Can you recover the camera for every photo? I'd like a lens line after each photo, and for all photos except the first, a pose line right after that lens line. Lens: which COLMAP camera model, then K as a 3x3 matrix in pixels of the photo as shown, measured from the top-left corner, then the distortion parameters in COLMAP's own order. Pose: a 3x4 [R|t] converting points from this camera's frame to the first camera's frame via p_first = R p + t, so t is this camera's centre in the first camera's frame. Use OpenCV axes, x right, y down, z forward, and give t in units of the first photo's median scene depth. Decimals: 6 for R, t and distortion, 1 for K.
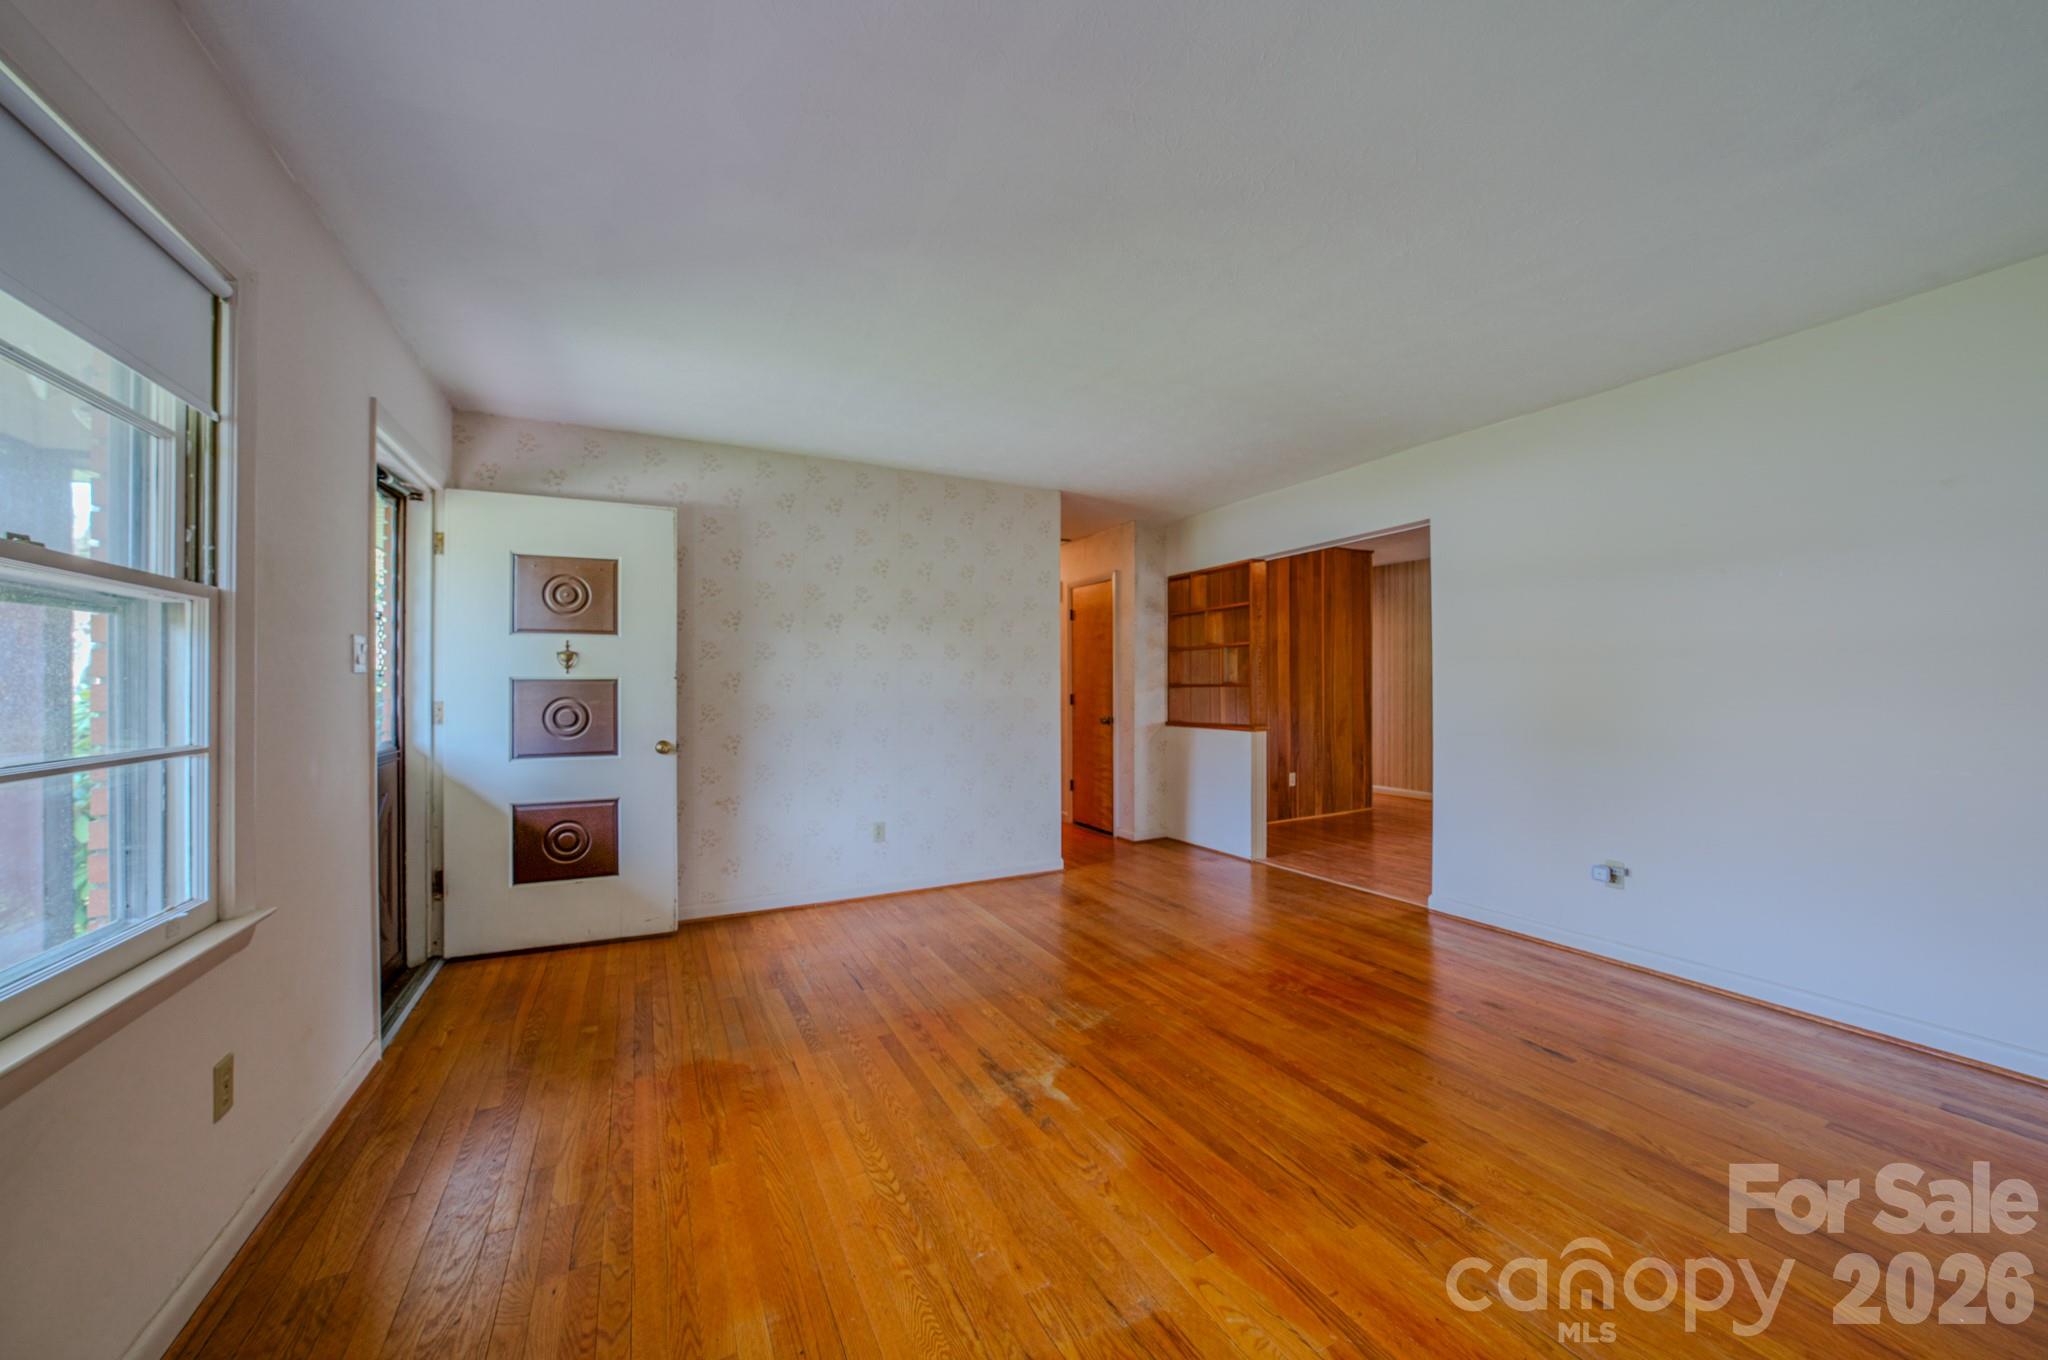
lens RADIAL K [[692.7, 0, 1013.3], [0, 692.7, 682.9], [0, 0, 1]] dist [-0.020142, 0.000126]
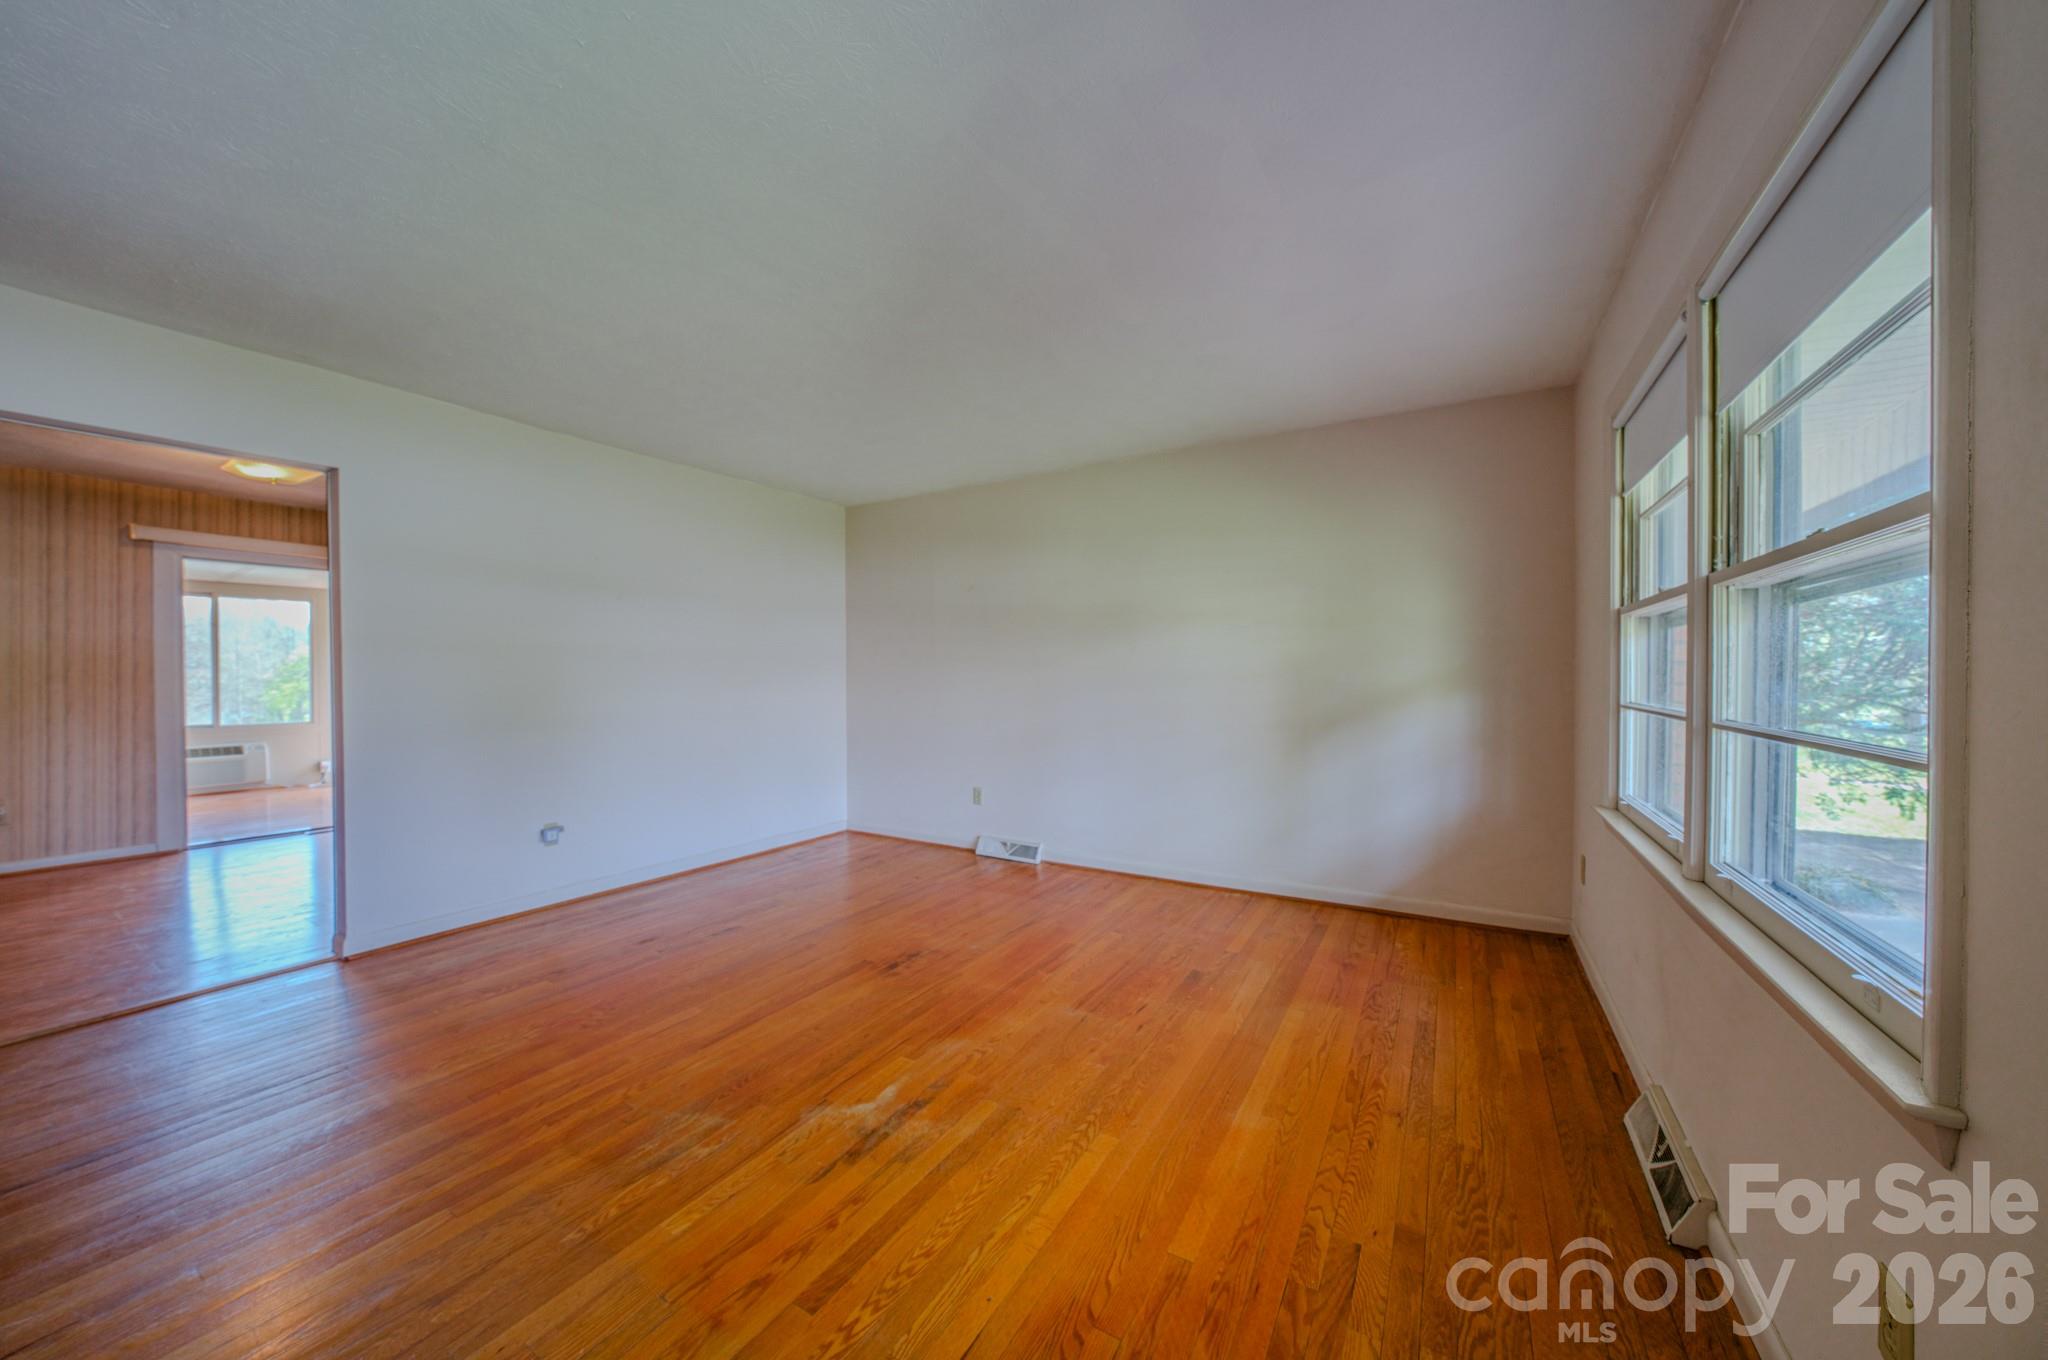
lens RADIAL K [[692.7, 0, 1015.9], [0, 692.7, 682.4], [0, 0, 1]] dist [-0.020142, 0.000126]
pose [[-0.489067, -0.002213, 0.872244, -0.839006], [0.000103, 0.999997, 0.002595, 0.013636], [-0.872246, 0.001360, -0.489065, 1.267328]]
